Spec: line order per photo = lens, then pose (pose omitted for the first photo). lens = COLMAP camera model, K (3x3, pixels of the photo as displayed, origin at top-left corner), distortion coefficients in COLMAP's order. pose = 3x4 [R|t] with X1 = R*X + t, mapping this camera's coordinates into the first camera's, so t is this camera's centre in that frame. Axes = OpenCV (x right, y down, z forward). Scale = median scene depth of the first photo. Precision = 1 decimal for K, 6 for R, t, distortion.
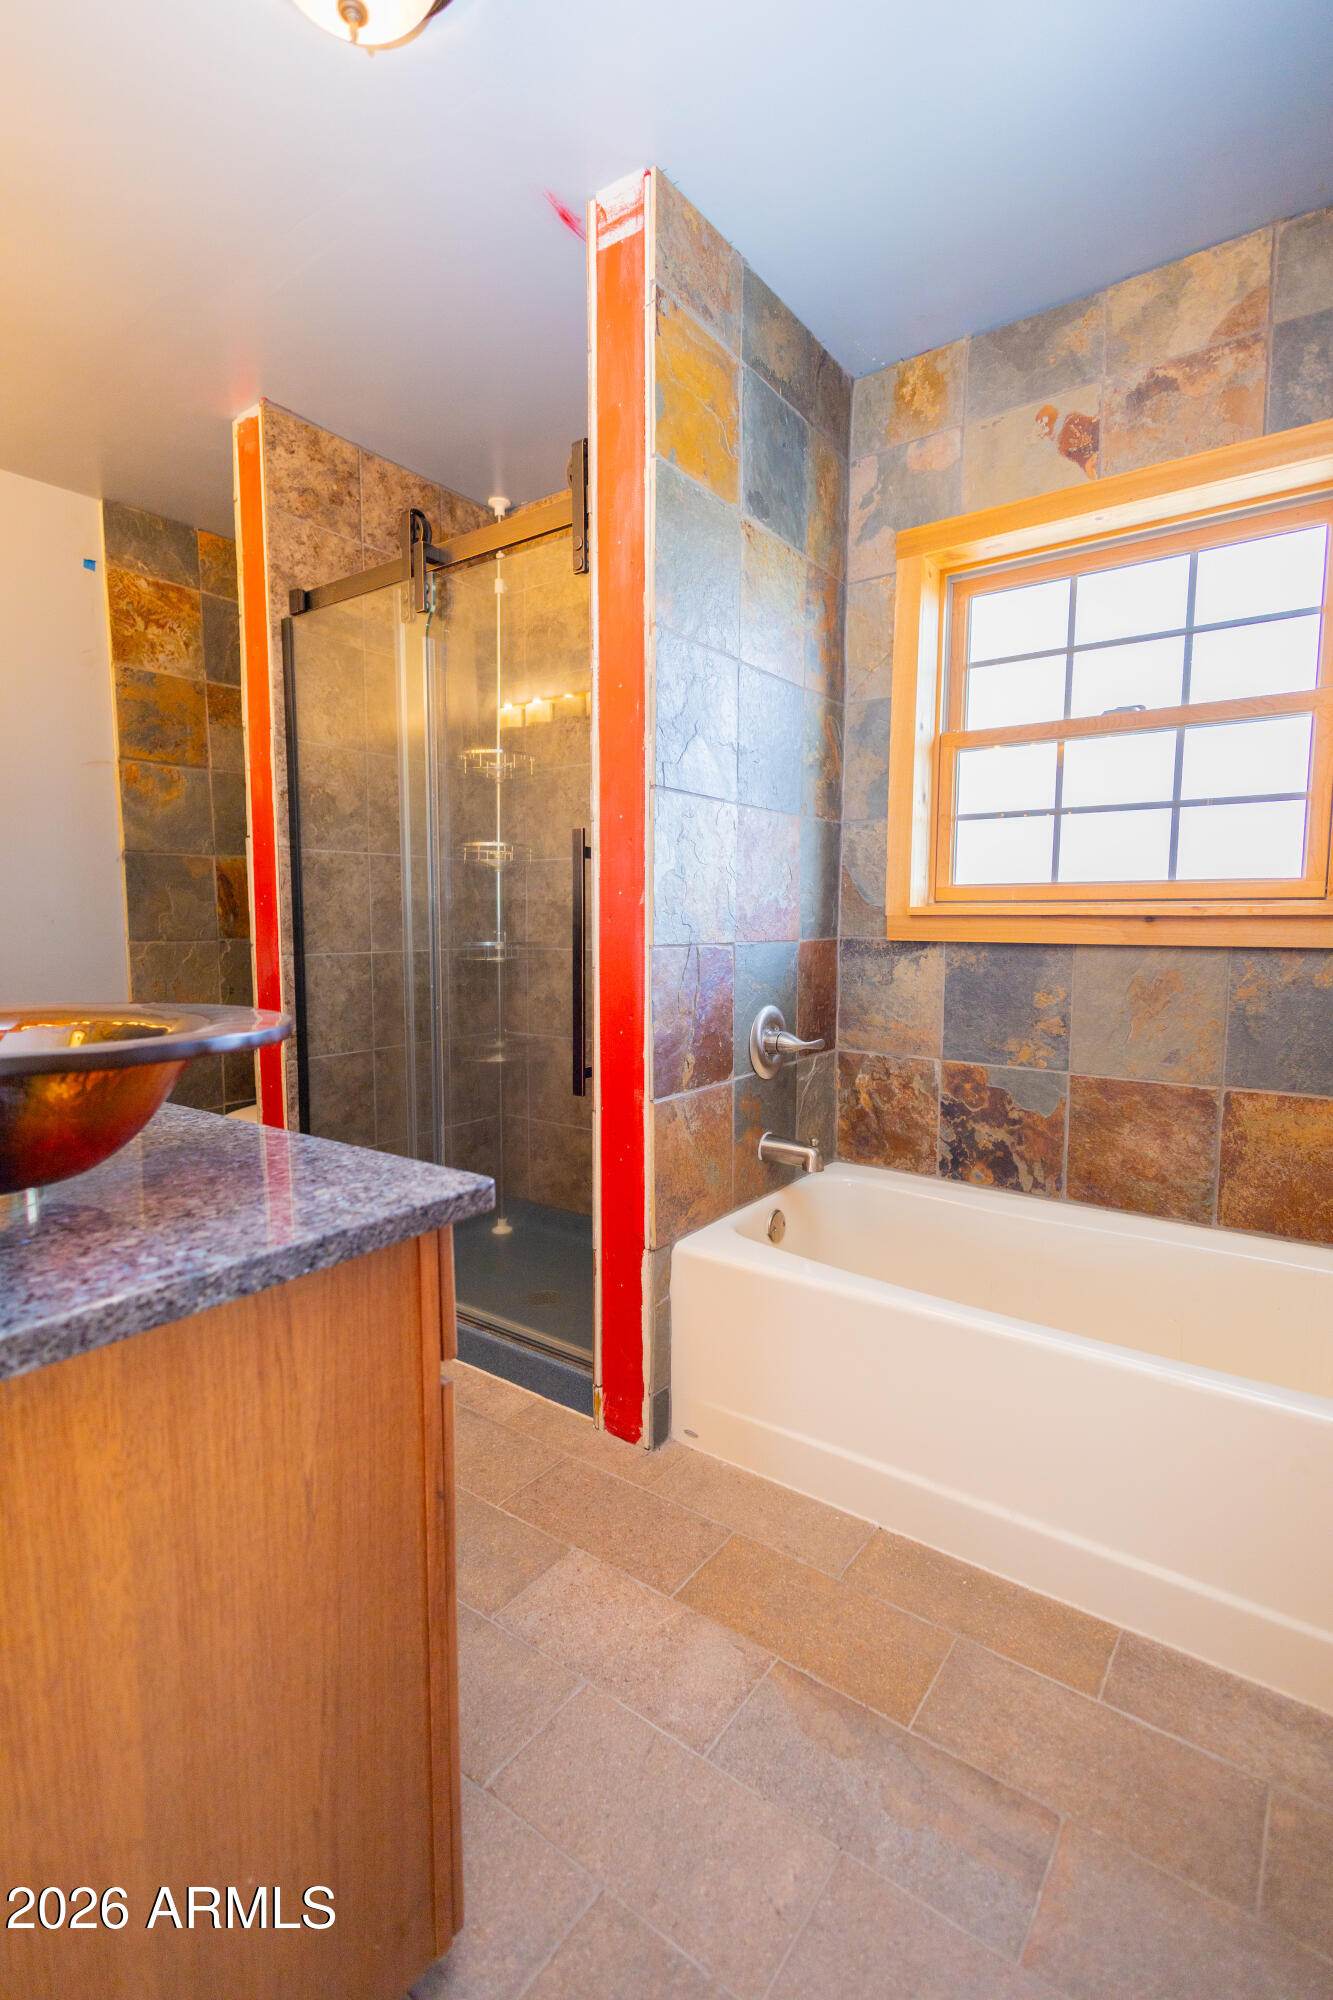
lens RADIAL K [[938.5, 0, 679.0], [0, 938.5, 1001.0], [0, 0, 1]] dist [0.009720, -0.002399]
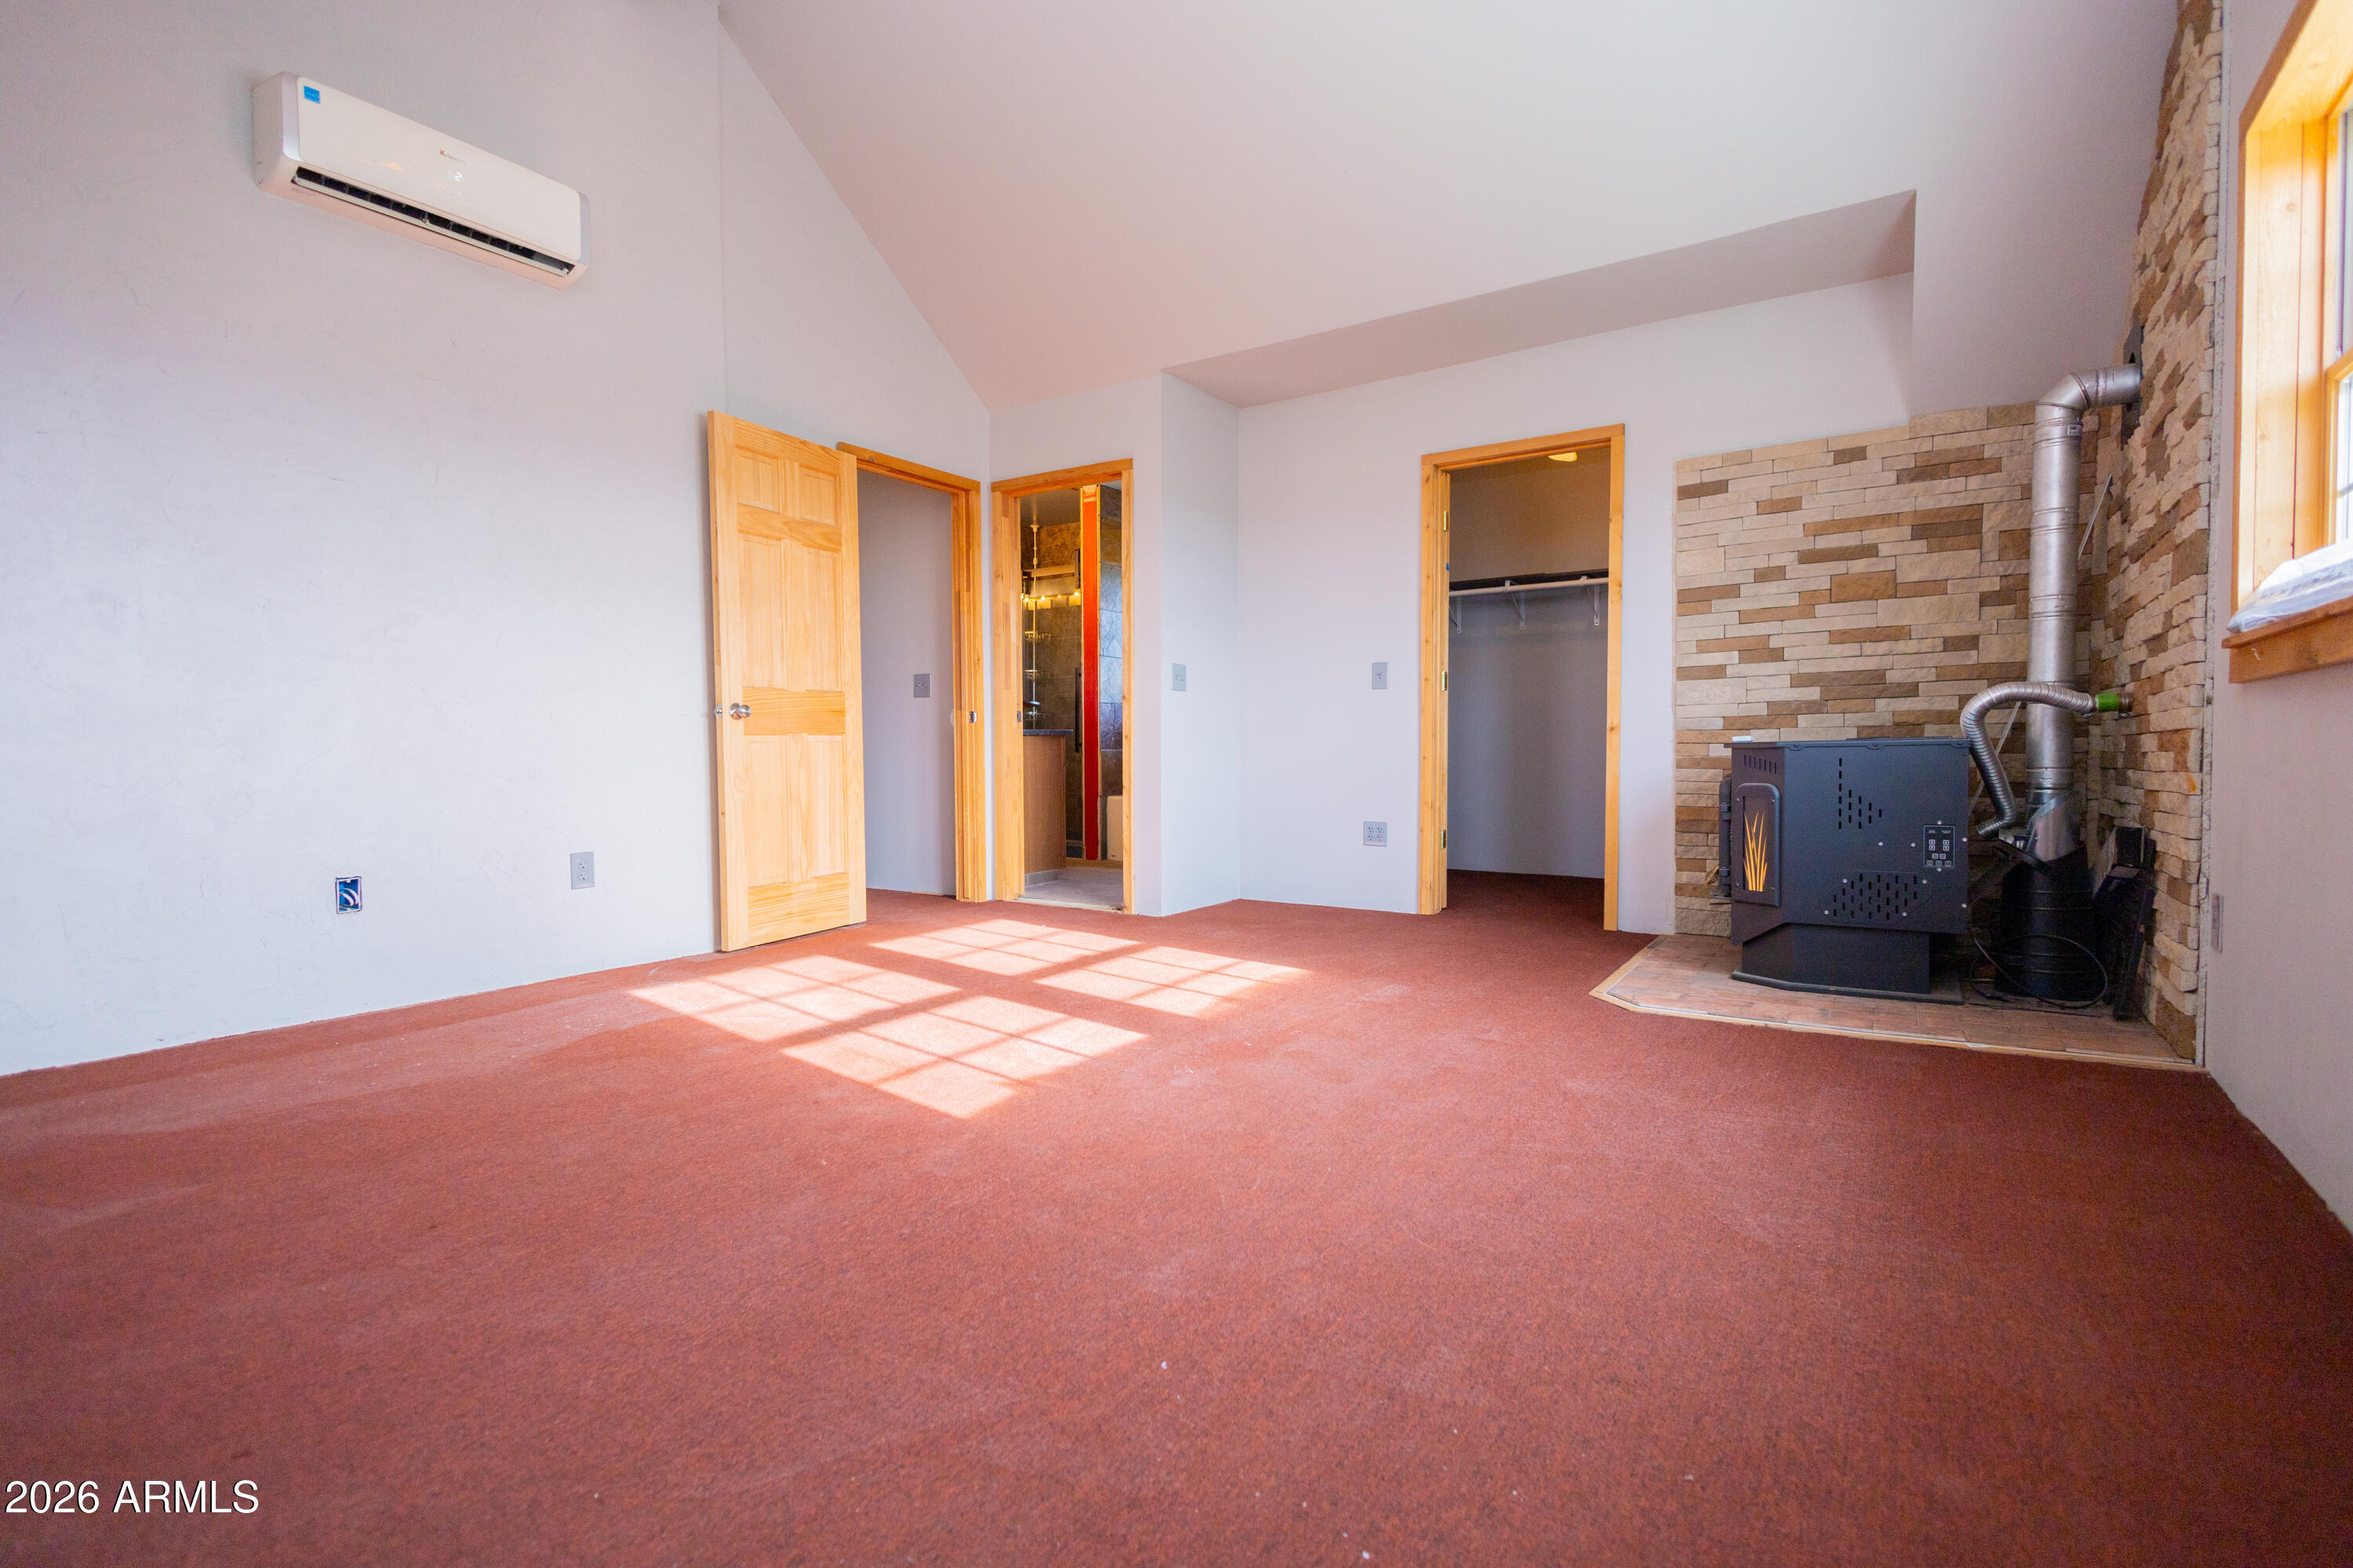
lens RADIAL K [[1104.2, 0, 1172.8], [0, 1104.2, 775.4], [0, 0, 1]] dist [0.009720, -0.002399]
pose [[0.999525, -0.008111, 0.029727, 0.098812], [0.009815, 0.998290, -0.057627, 0.384214], [-0.029208, 0.057891, 0.997896, -2.605064]]
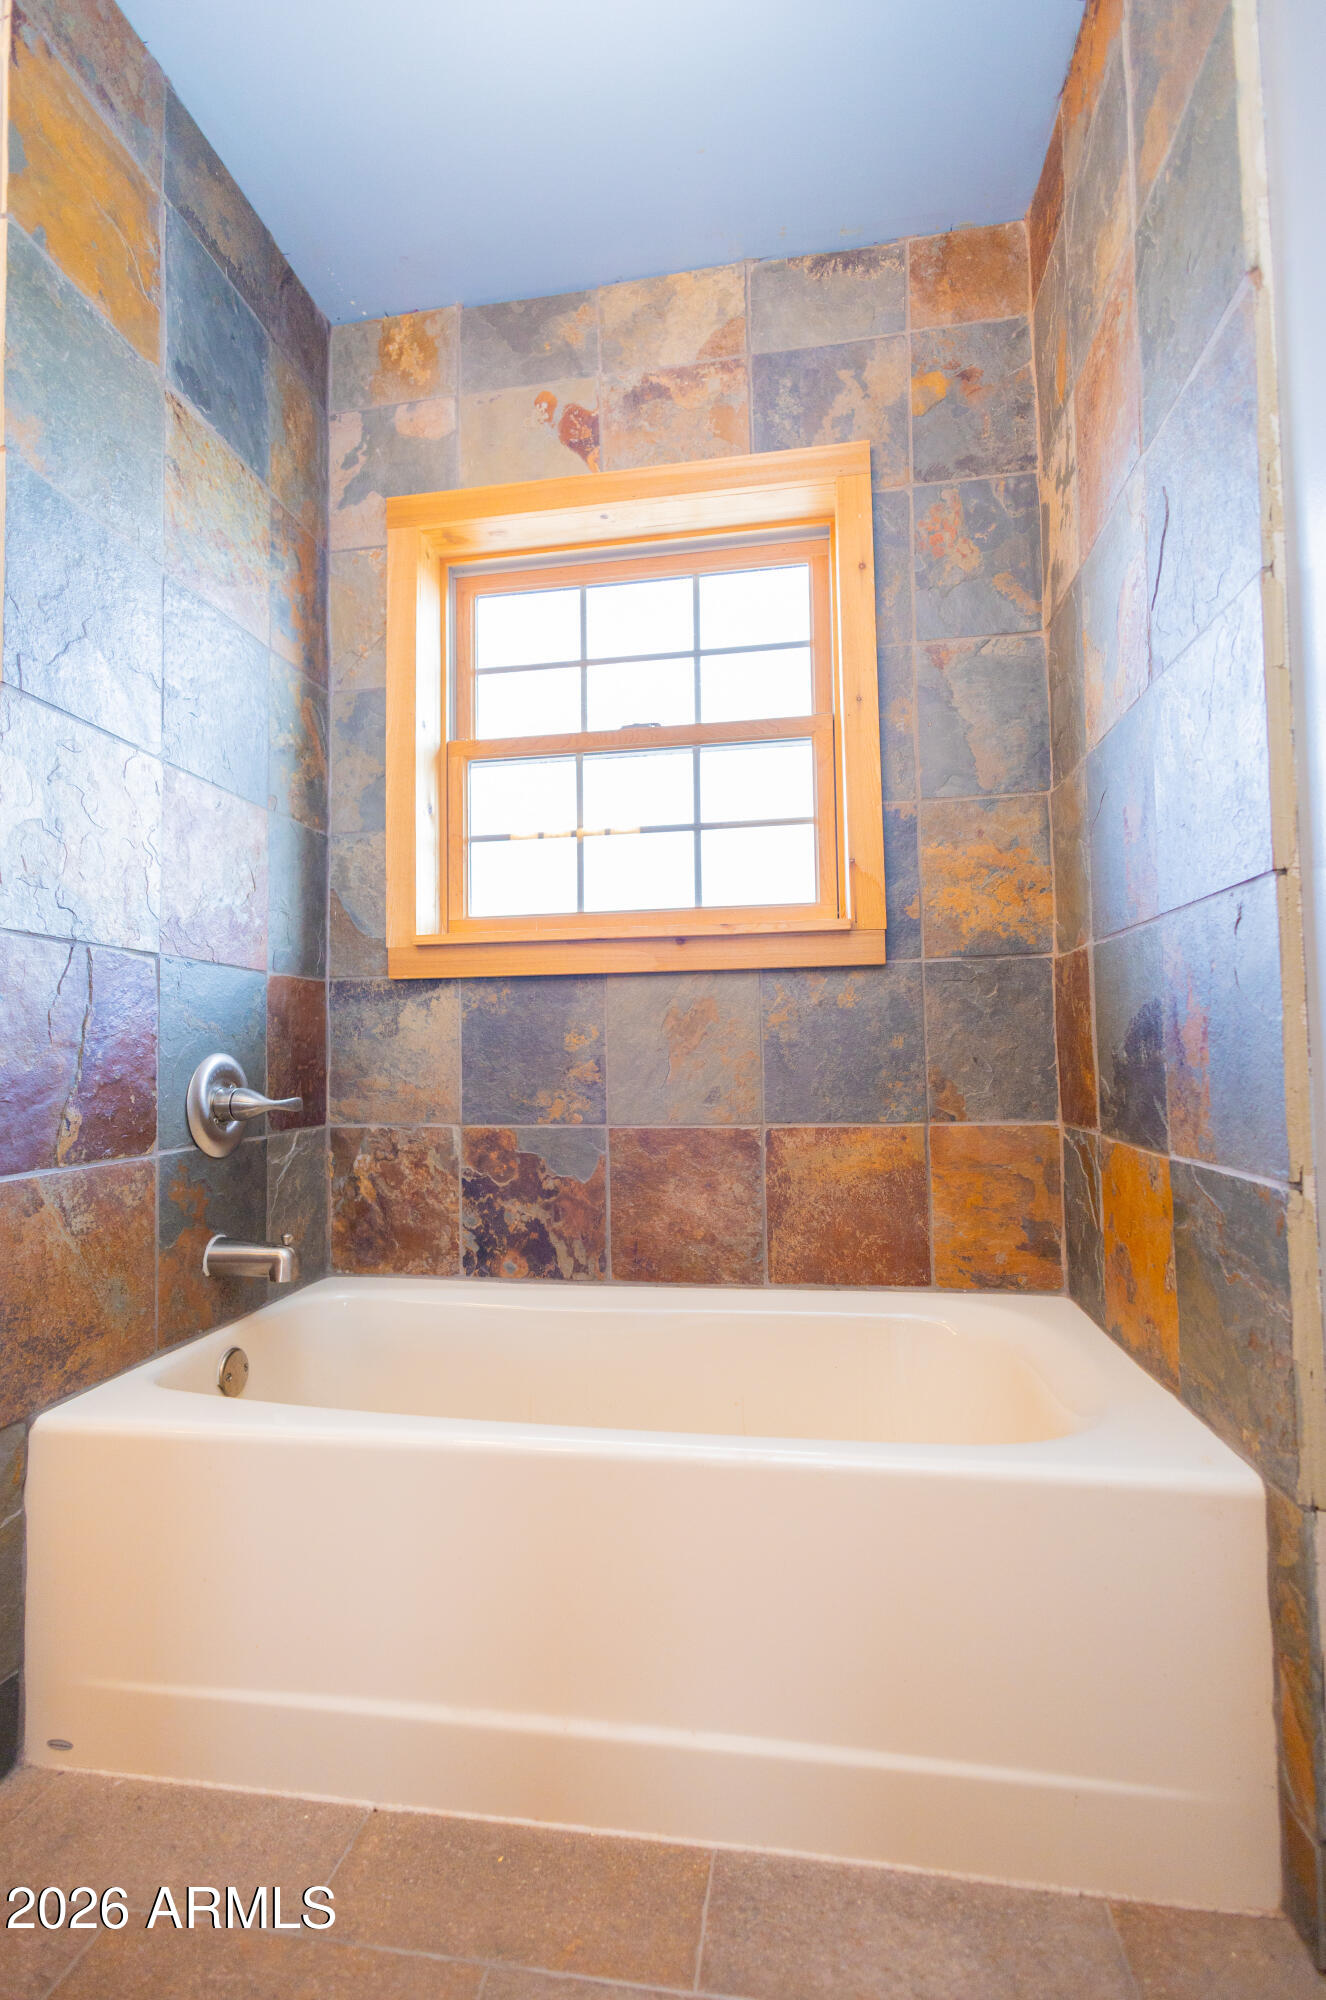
lens RADIAL K [[938.5, 0, 663.5], [0, 938.5, 1016.3], [0, 0, 1]] dist [0.009720, -0.002399]
pose [[0.896026, 0.007890, 0.443931, 0.086380], [0.061724, 0.987920, -0.142142, 0.108443], [-0.439690, 0.154764, 0.884715, 0.220249]]
